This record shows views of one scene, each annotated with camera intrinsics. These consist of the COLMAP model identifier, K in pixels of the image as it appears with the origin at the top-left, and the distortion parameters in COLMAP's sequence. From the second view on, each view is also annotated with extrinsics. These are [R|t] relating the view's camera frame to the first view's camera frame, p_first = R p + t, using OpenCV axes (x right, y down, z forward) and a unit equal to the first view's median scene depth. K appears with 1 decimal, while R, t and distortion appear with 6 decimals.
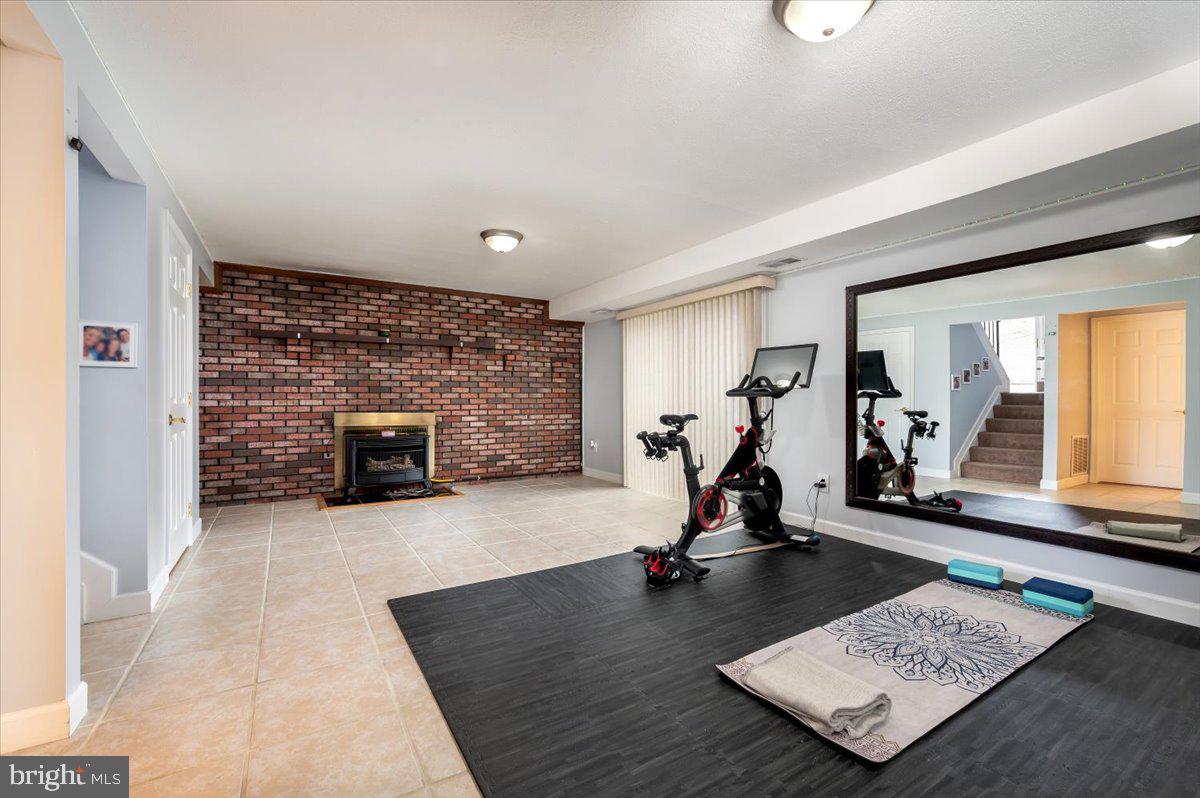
lens RADIAL K [[535.6, 0, 617.0], [0, 535.6, 405.5], [0, 0, 1]] dist [-0.003279, 0.000172]
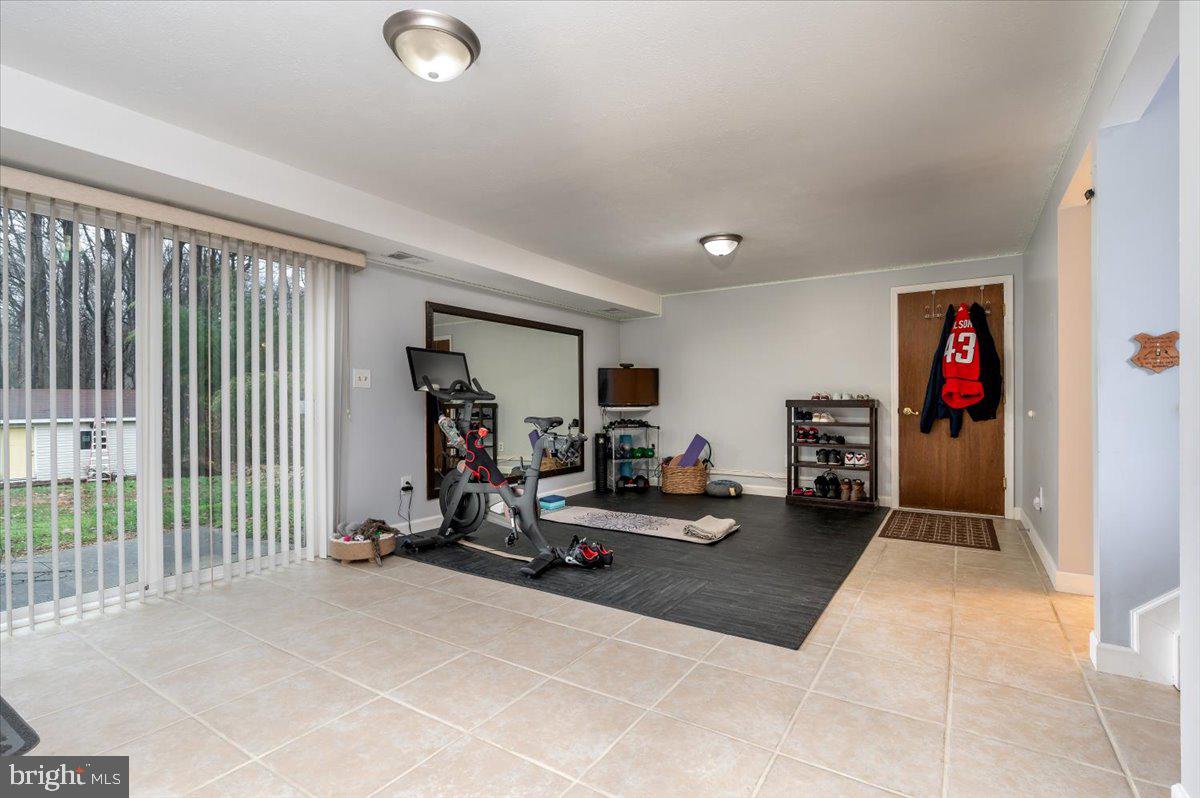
lens RADIAL K [[535.6, 0, 617.0], [0, 535.6, 405.5], [0, 0, 1]] dist [-0.003279, 0.000172]
pose [[-0.431951, -0.001596, 0.901896, -1.104467], [0.016715, 0.999813, 0.009775, -0.017155], [-0.901742, 0.019297, -0.431843, 1.684922]]
